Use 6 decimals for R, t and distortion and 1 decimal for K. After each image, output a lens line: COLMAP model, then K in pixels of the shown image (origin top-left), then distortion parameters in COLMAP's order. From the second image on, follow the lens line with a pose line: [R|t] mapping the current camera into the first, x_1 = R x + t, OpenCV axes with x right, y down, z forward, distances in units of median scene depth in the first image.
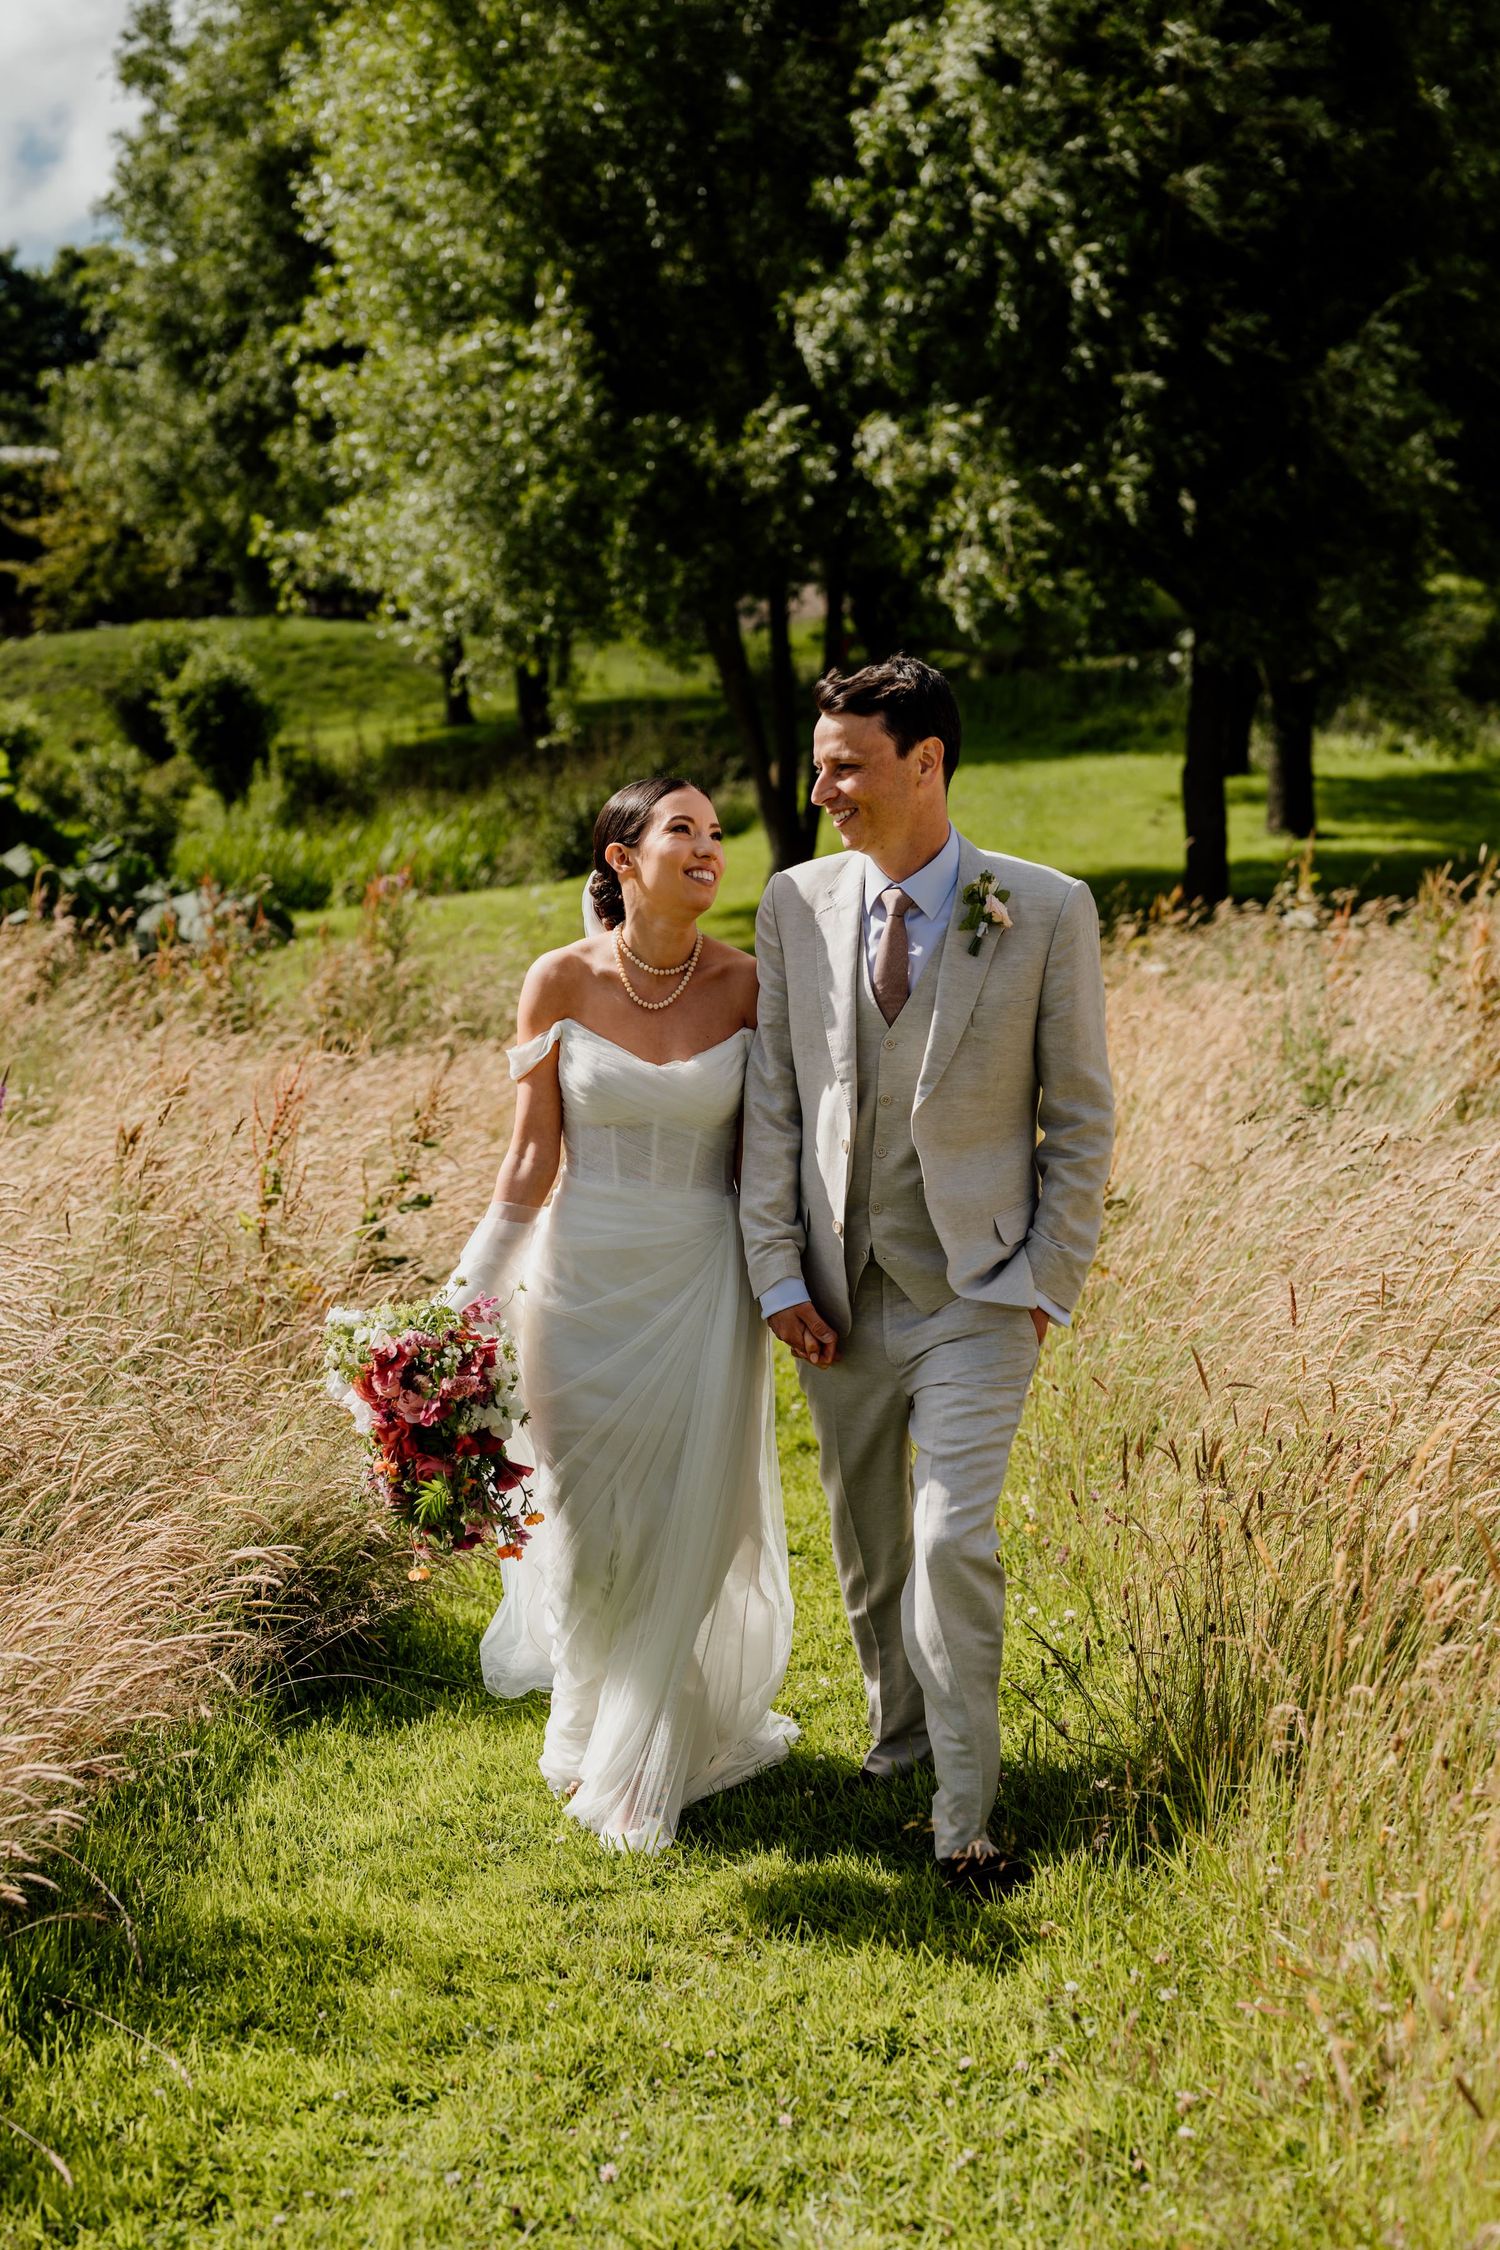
lens RADIAL K [[3225.1, 0, 750.0], [0, 3225.1, 1125.0], [0, 0, 1]] dist [0.013019, 0.076707]
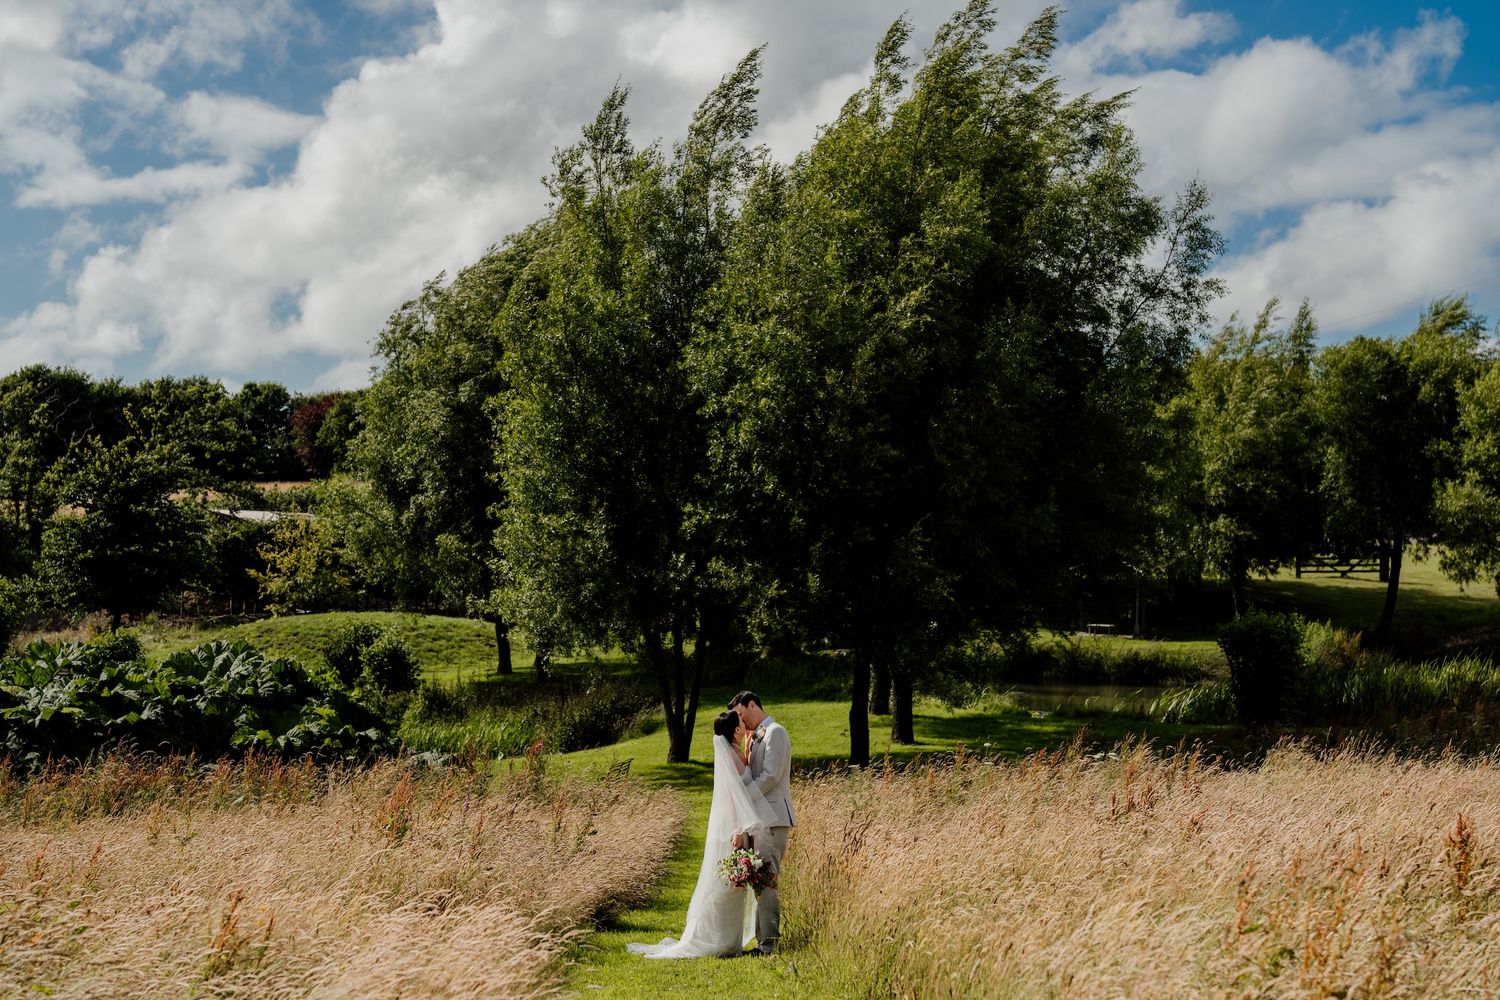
lens RADIAL K [[2150.1, 0, 750.0], [0, 2150.1, 500.0], [0, 0, 1]] dist [0.013019, 0.076707]
pose [[0.997508, 0.042246, 0.056504, -0.029256], [-0.030074, 0.979104, -0.201125, 0.047892], [-0.063820, 0.198924, 0.977935, -0.475757]]
